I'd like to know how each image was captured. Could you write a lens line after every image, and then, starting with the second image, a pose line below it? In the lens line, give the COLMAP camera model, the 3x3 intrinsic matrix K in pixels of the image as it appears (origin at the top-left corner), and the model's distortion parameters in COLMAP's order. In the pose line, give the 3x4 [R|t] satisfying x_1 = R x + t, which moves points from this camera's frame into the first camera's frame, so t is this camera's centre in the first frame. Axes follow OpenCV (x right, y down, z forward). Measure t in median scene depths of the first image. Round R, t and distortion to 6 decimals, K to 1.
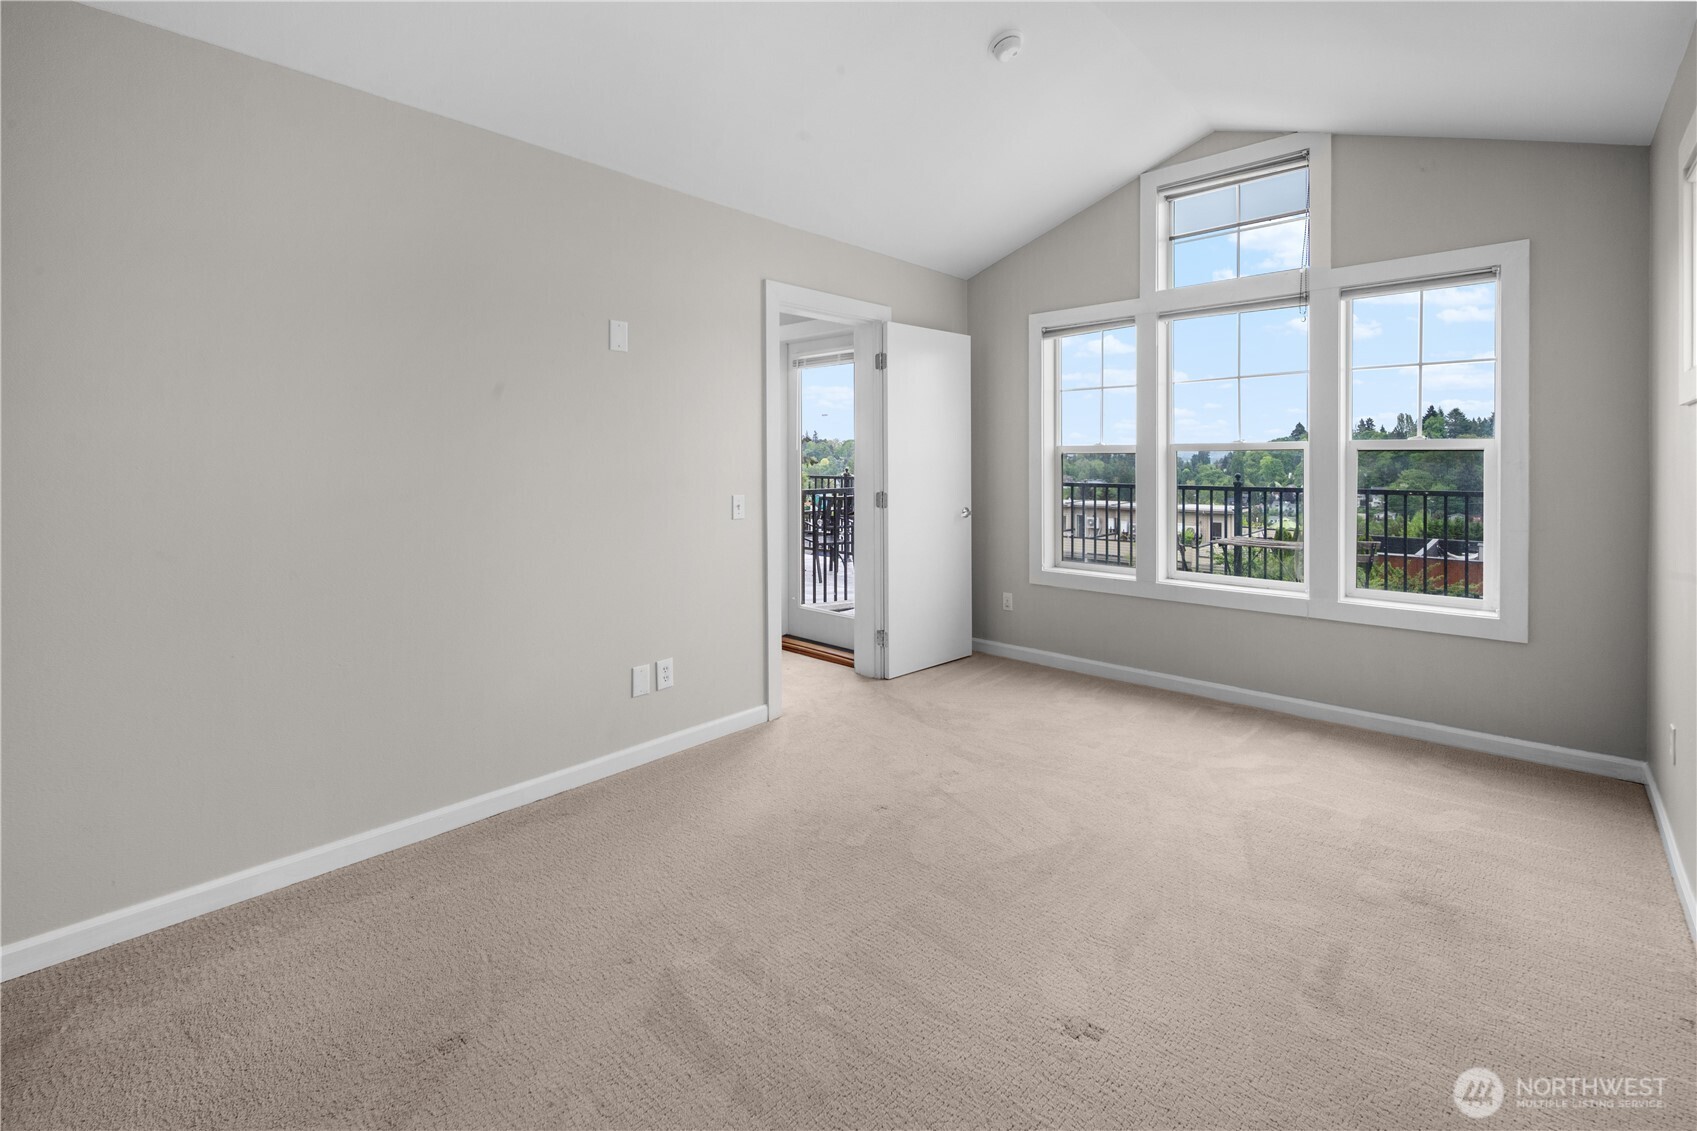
lens RADIAL K [[751.7, 0, 858.9], [0, 751.7, 467.0], [0, 0, 1]] dist [-0.000081, -0.000090]
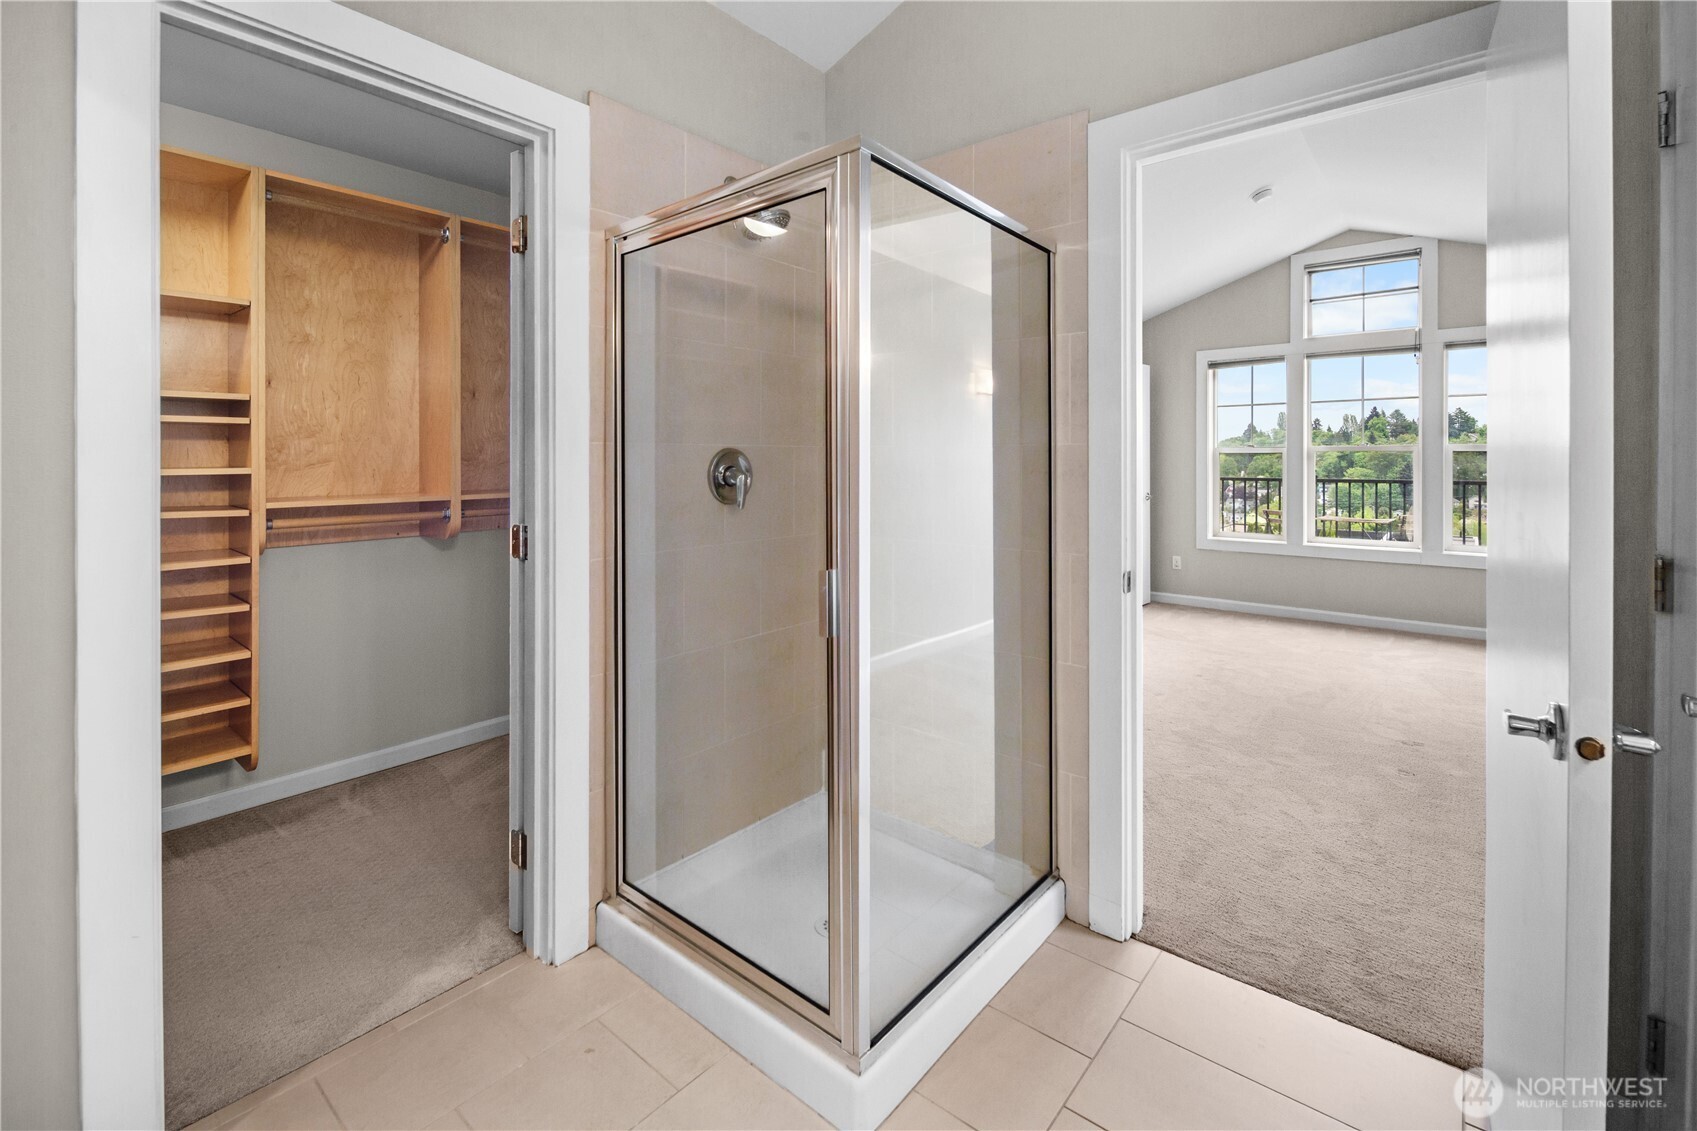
lens RADIAL K [[751.7, 0, 858.9], [0, 751.7, 467.0], [0, 0, 1]] dist [-0.000081, -0.000090]
pose [[0.998715, -0.000670, 0.050671, -0.510736], [0.000603, 0.999999, 0.001343, 0.004566], [-0.050671, -0.001311, 0.998715, -0.370157]]
